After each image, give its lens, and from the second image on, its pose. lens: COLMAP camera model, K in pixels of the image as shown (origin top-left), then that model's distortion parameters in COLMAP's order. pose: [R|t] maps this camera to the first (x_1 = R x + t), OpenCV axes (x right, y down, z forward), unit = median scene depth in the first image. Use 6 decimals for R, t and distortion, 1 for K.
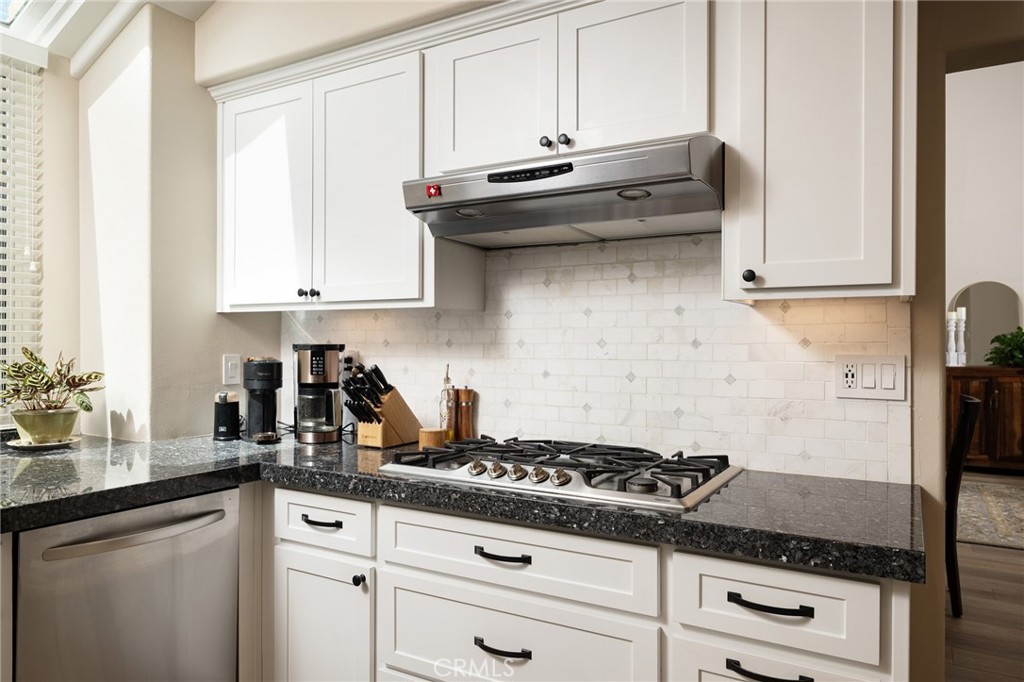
lens RADIAL K [[680.0, 0, 513.4], [0, 680.0, 341.2], [0, 0, 1]] dist [-0.000134, -0.000312]
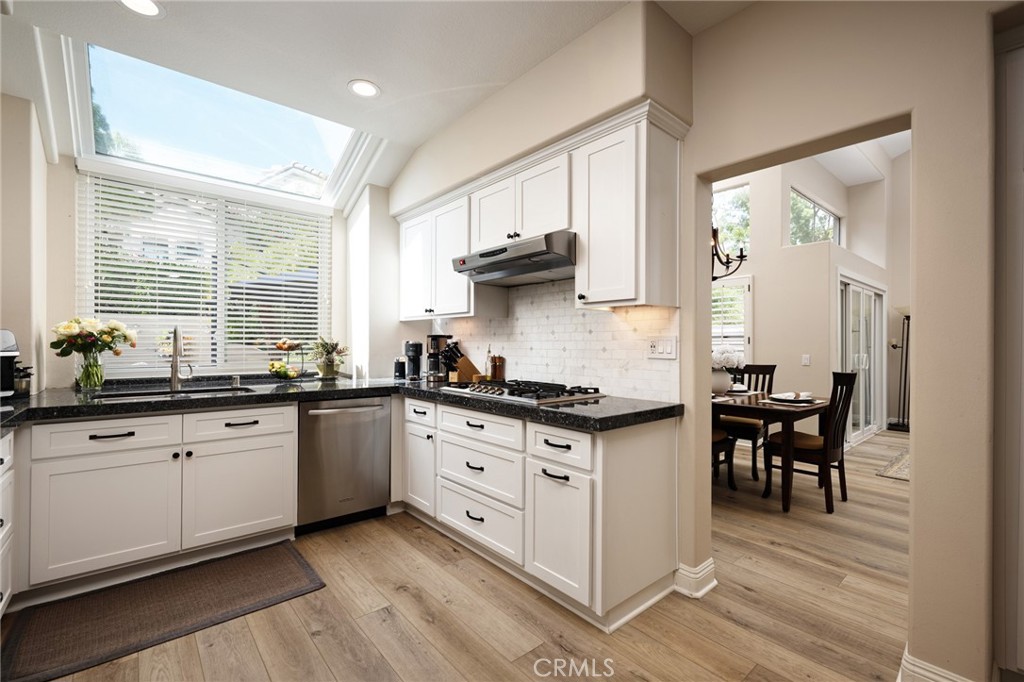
lens RADIAL K [[450.5, 0, 509.3], [0, 450.5, 341.7], [0, 0, 1]] dist [0.003445, 0.000236]
pose [[0.942777, -0.000706, -0.333424, 0.421919], [-0.000438, 0.999994, -0.003357, 0.032124], [0.333424, 0.003311, 0.942771, -0.261806]]
